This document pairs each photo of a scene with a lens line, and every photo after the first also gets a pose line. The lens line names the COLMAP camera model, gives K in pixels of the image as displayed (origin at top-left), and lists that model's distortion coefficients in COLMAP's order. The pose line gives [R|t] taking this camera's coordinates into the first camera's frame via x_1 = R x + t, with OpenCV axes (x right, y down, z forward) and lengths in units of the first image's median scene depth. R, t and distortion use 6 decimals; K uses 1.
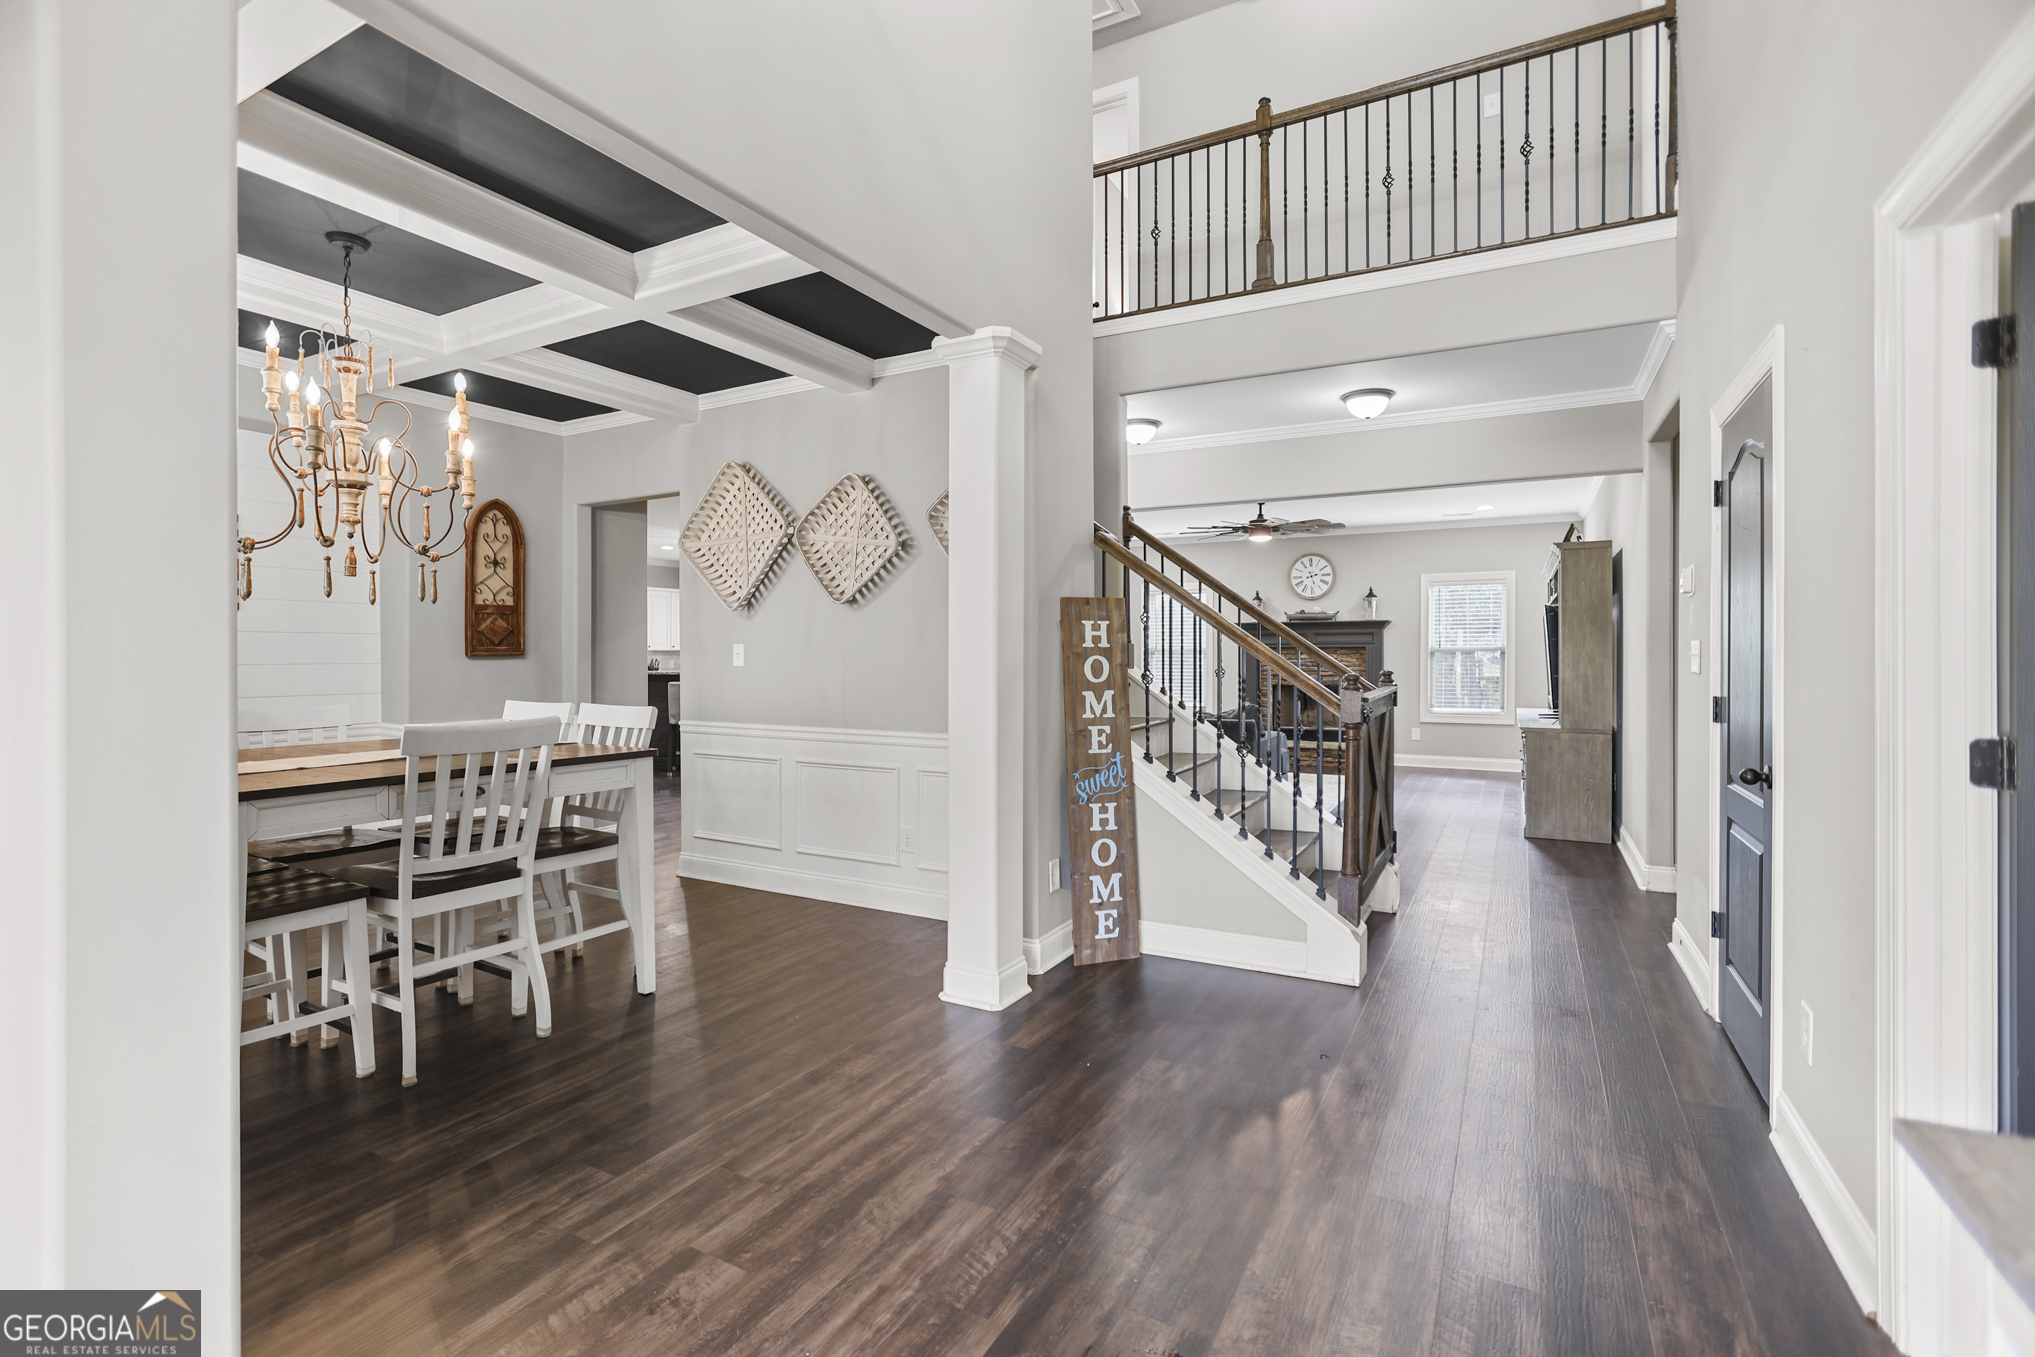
lens RADIAL K [[916.2, 0, 1008.6], [0, 916.2, 650.9], [0, 0, 1]] dist [-0.029212, 0.011126]
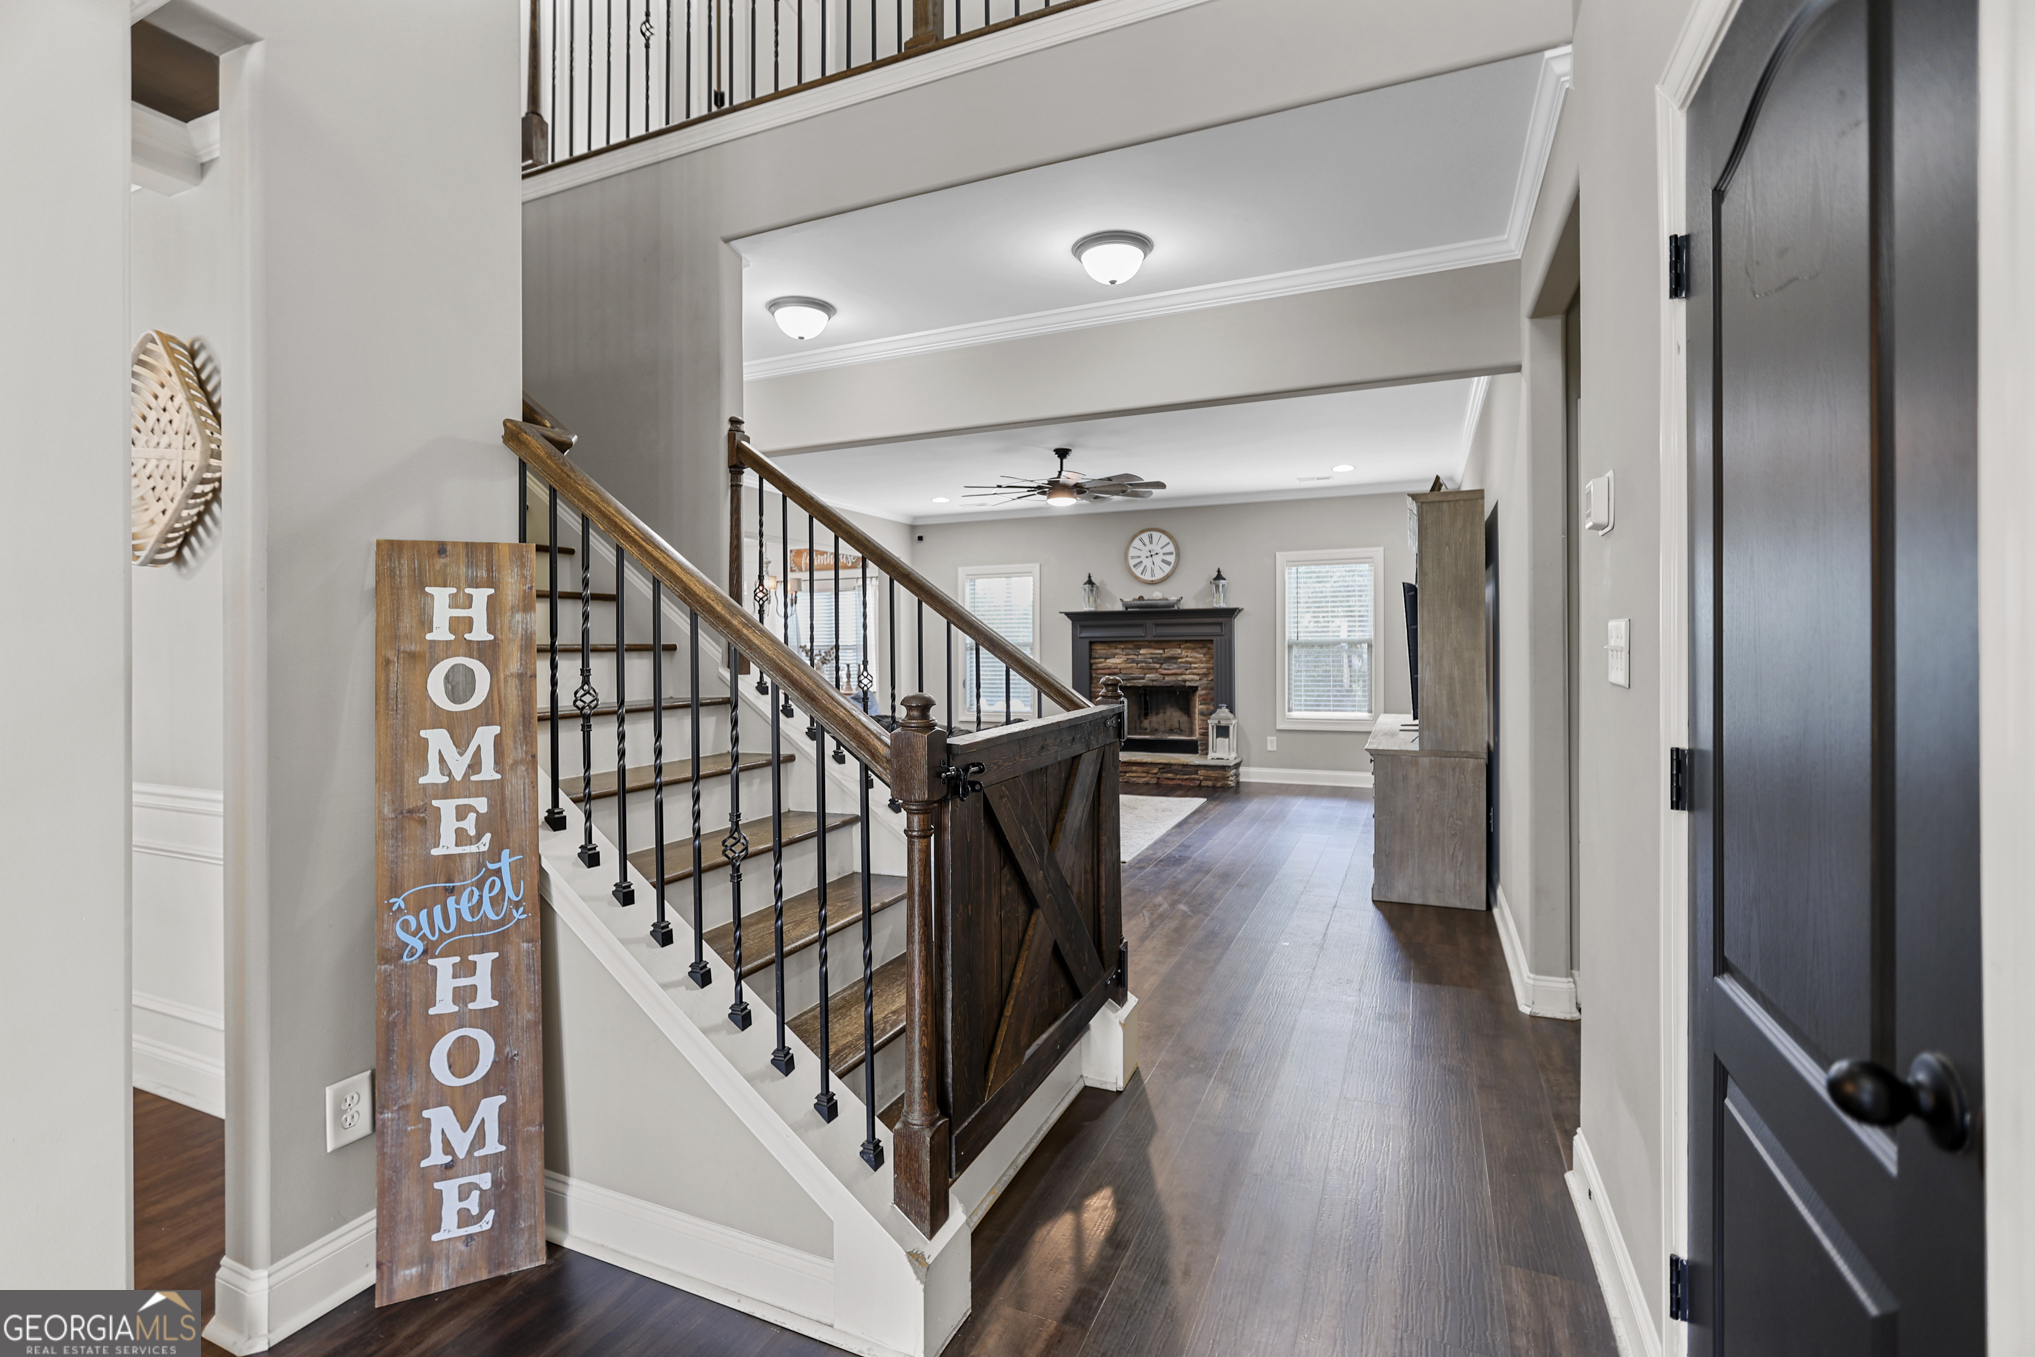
lens RADIAL K [[916.2, 0, 995.8], [0, 916.2, 642.5], [0, 0, 1]] dist [-0.029212, 0.011126]
pose [[0.997002, -0.004898, 0.077223, 0.276772], [0.005171, 0.999981, -0.003342, 0.000412], [-0.077205, 0.003731, 0.997008, 0.385600]]
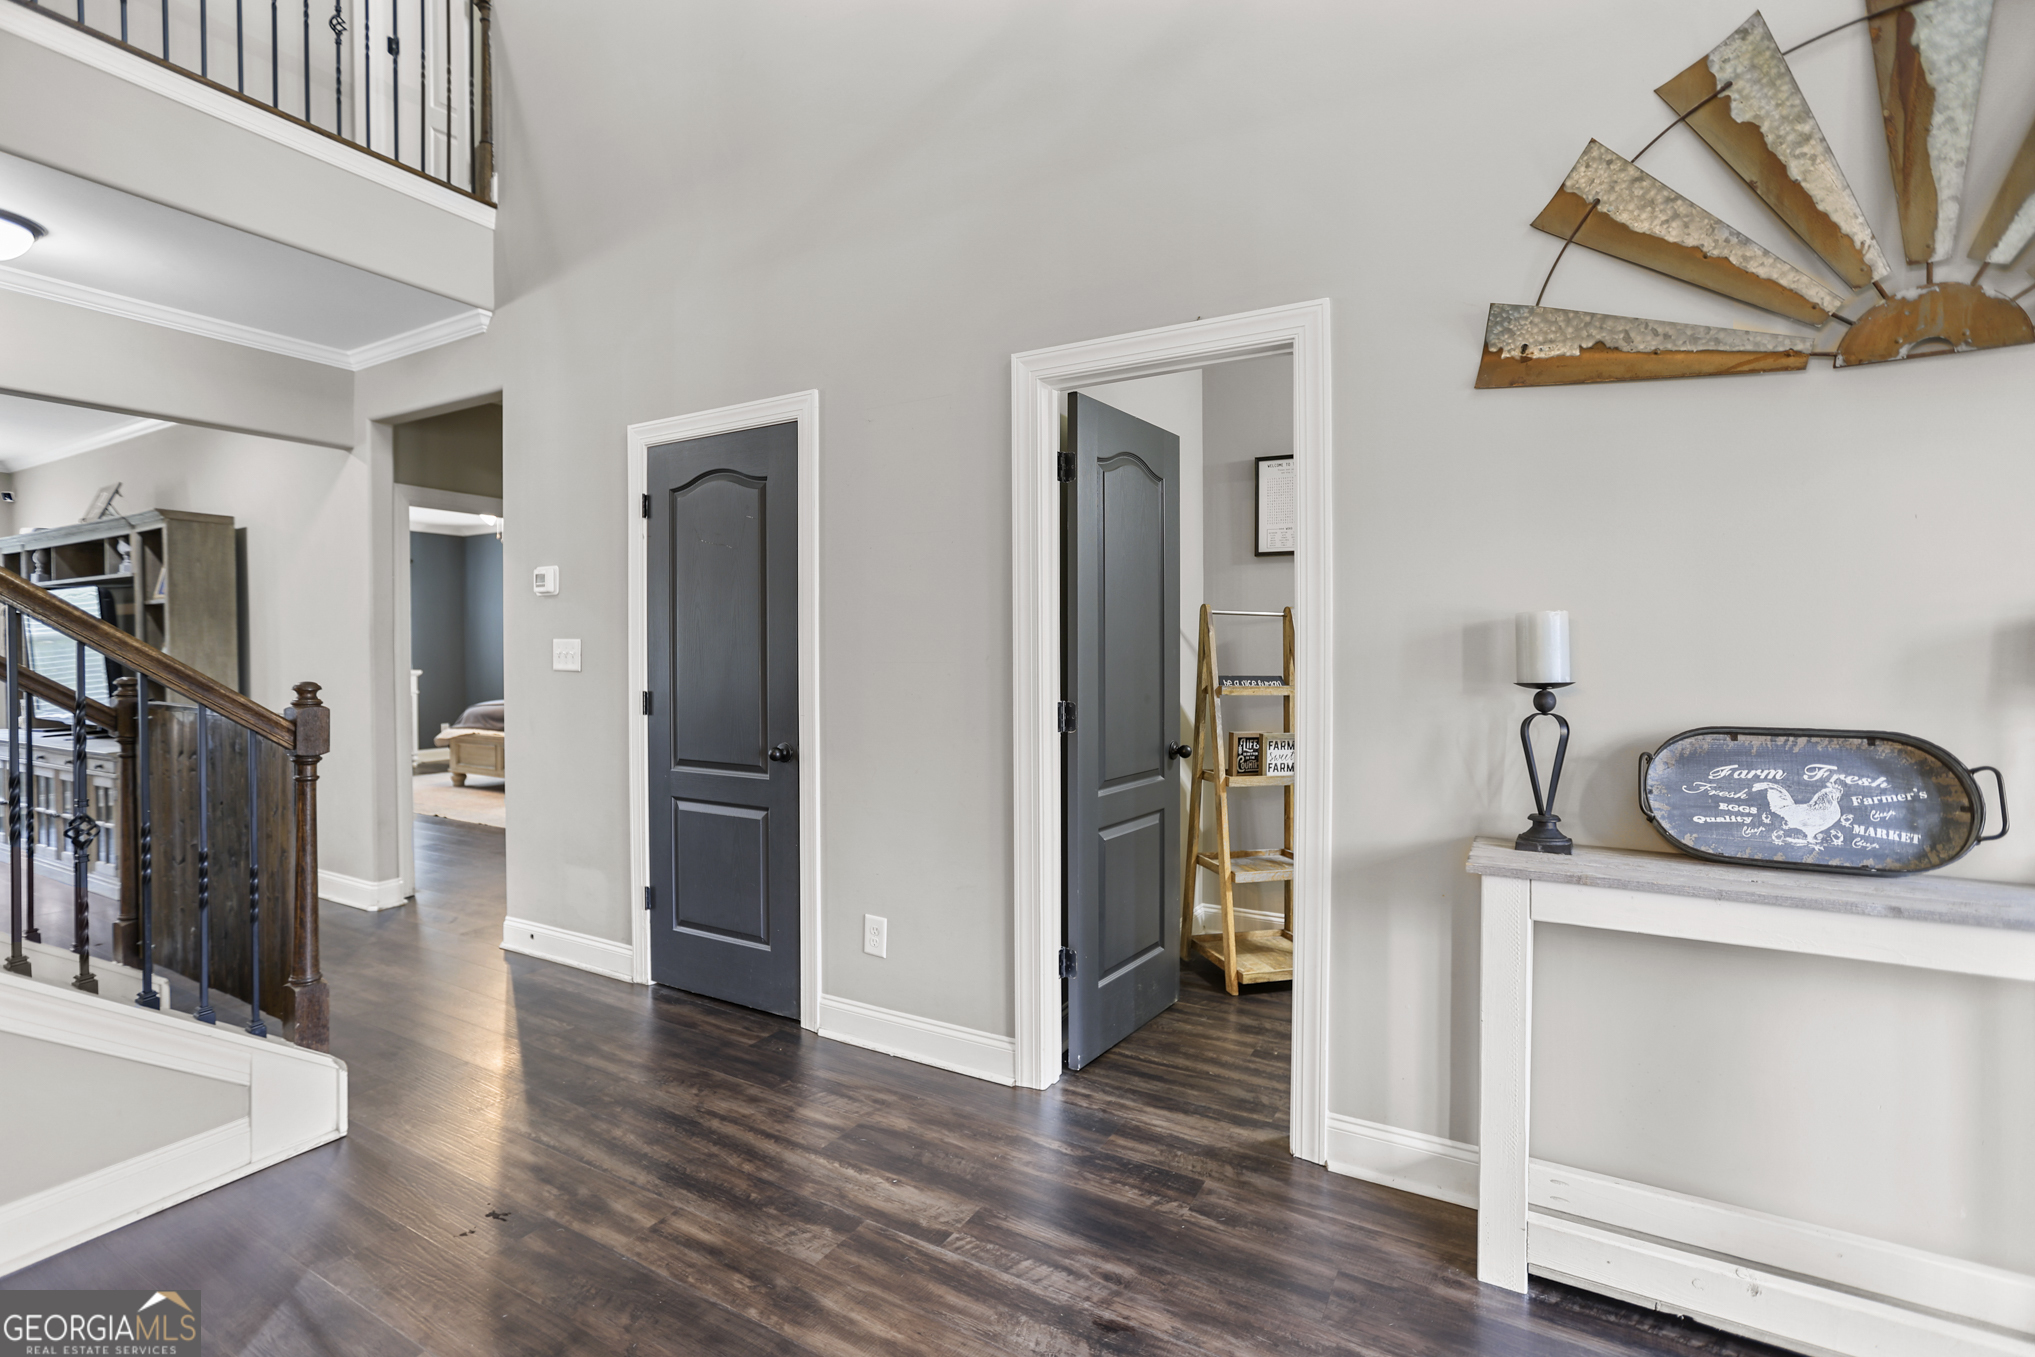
lens RADIAL K [[916.2, 0, 999.8], [0, 916.2, 671.9], [0, 0, 1]] dist [-0.029212, 0.011126]
pose [[0.007582, -0.015675, 0.999848, -0.204792], [-0.006150, 0.999857, 0.015721, 0.004488], [-0.999952, -0.006268, 0.007484, 0.357832]]
